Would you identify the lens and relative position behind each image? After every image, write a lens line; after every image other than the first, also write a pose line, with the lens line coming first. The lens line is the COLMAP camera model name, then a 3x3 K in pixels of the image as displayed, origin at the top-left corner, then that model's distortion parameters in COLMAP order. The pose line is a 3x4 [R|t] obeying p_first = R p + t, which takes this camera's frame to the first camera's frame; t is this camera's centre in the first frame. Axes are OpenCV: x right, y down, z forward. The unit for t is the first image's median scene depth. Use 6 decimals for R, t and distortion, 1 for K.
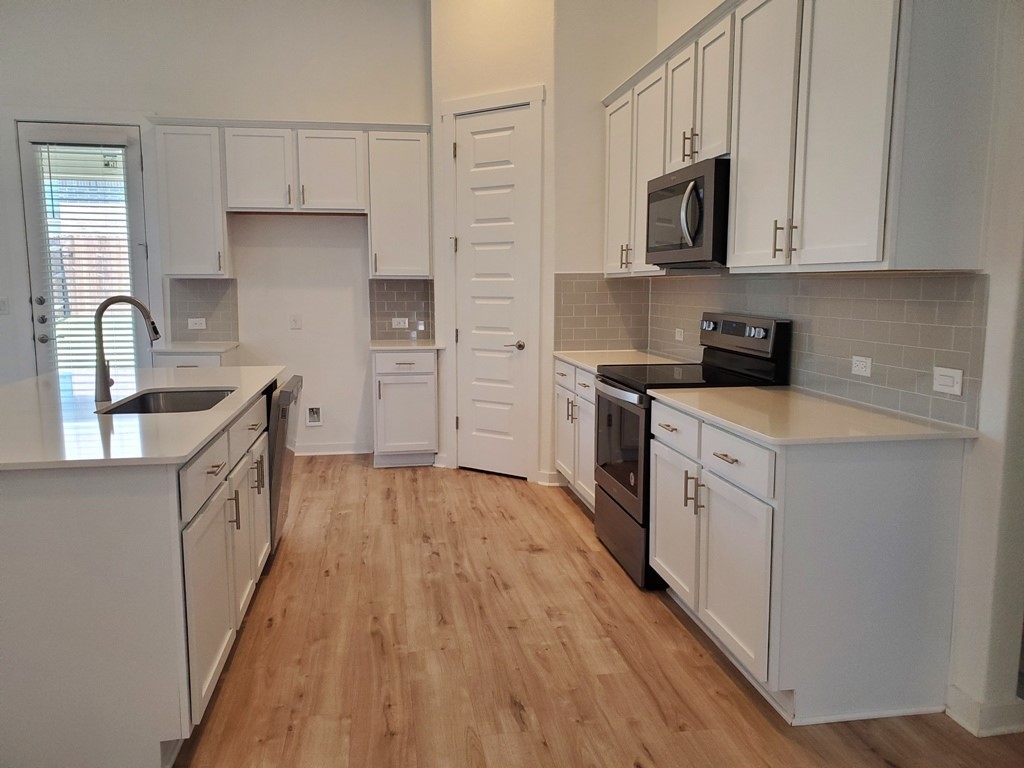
lens RADIAL K [[775.7, 0, 512.6], [0, 775.7, 388.2], [0, 0, 1]] dist [0.005897, 0.000775]
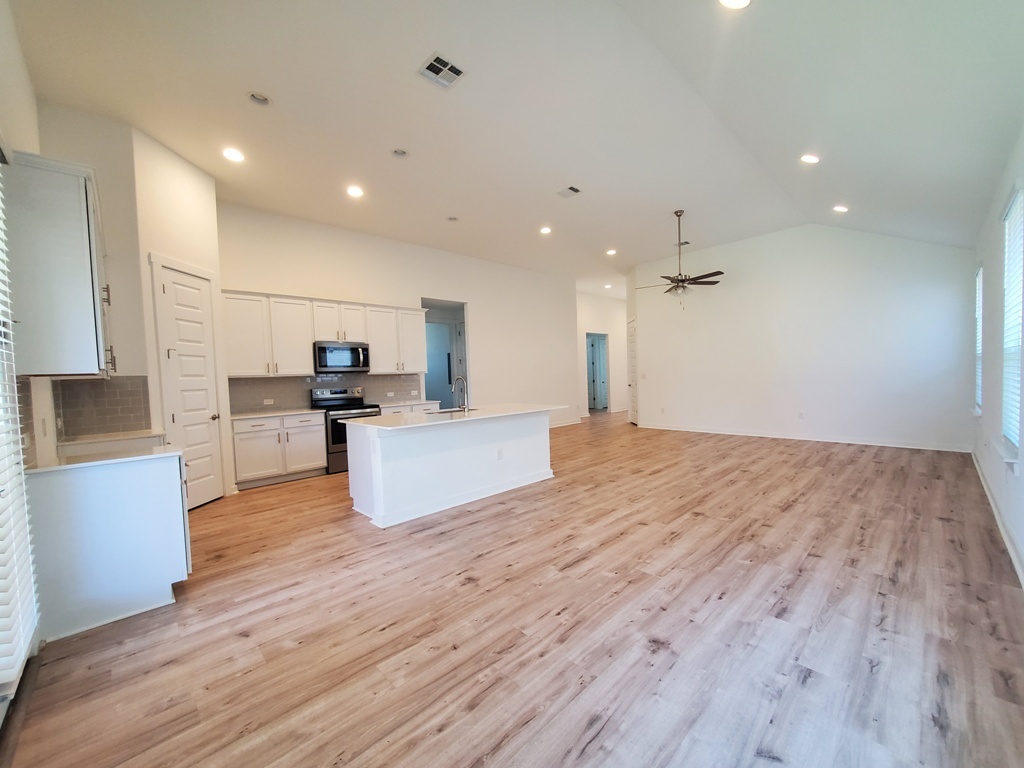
lens RADIAL K [[406.2, 0, 512.0], [0, 406.2, 384.0], [0, 0, 1]] dist [-0.000011, -0.000006]
pose [[-0.560301, 0.004064, 0.828279, -1.175305], [0.146623, 0.984682, 0.094353, -0.126281], [-0.815208, 0.174311, -0.552314, 1.035998]]
